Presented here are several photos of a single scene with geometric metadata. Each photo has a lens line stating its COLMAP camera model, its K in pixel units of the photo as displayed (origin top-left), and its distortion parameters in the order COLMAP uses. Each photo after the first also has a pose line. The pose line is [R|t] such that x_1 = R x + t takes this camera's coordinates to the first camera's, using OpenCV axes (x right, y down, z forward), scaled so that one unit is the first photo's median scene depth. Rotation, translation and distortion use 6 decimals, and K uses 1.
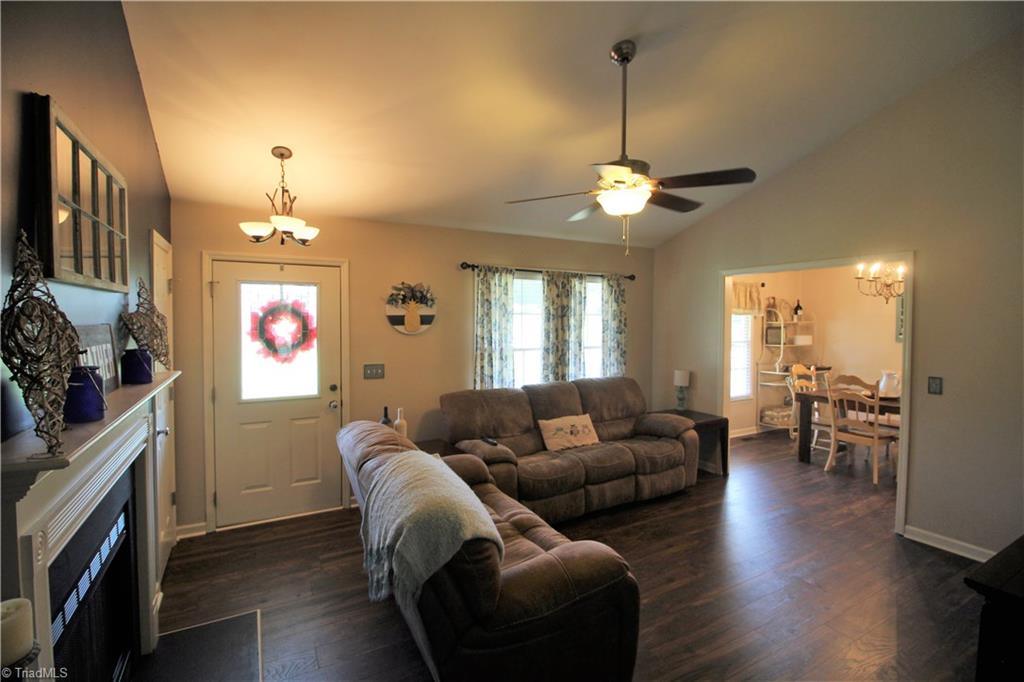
lens RADIAL K [[473.3, 0, 512.0], [0, 473.3, 341.0], [0, 0, 1]] dist [-0.000236, 0.000061]
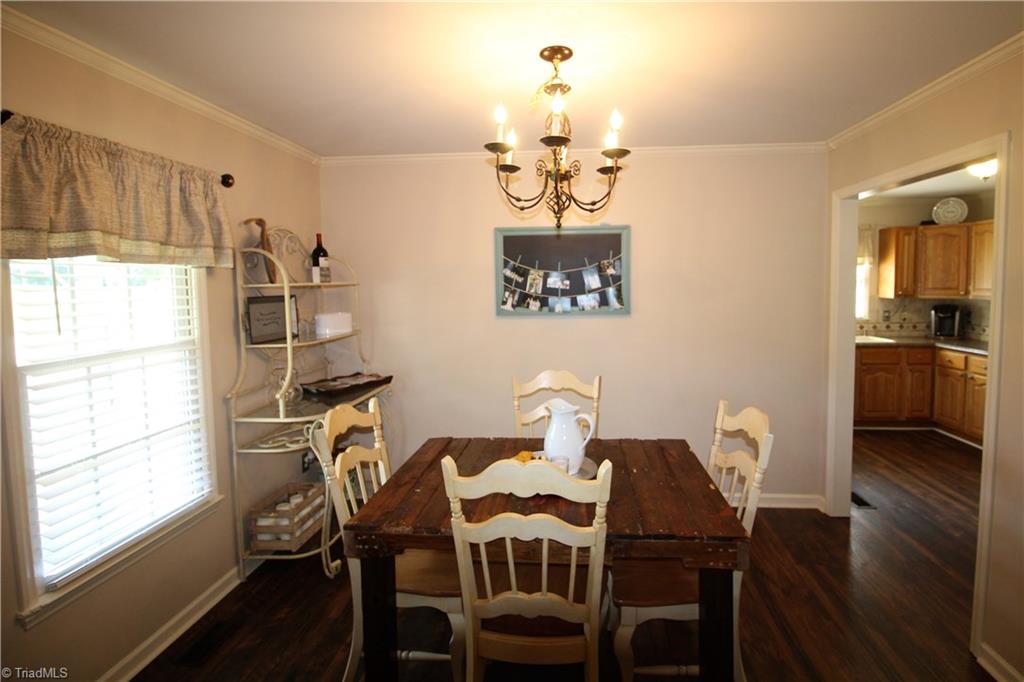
lens RADIAL K [[506.8, 0, 555.1], [0, 506.8, 304.0], [0, 0, 1]] dist [-0.003267, -0.000745]
pose [[0.537763, -0.047695, 0.841746, 0.331279], [0.050571, 0.998426, 0.024265, -0.021984], [-0.841578, 0.029519, 0.539328, 0.576762]]
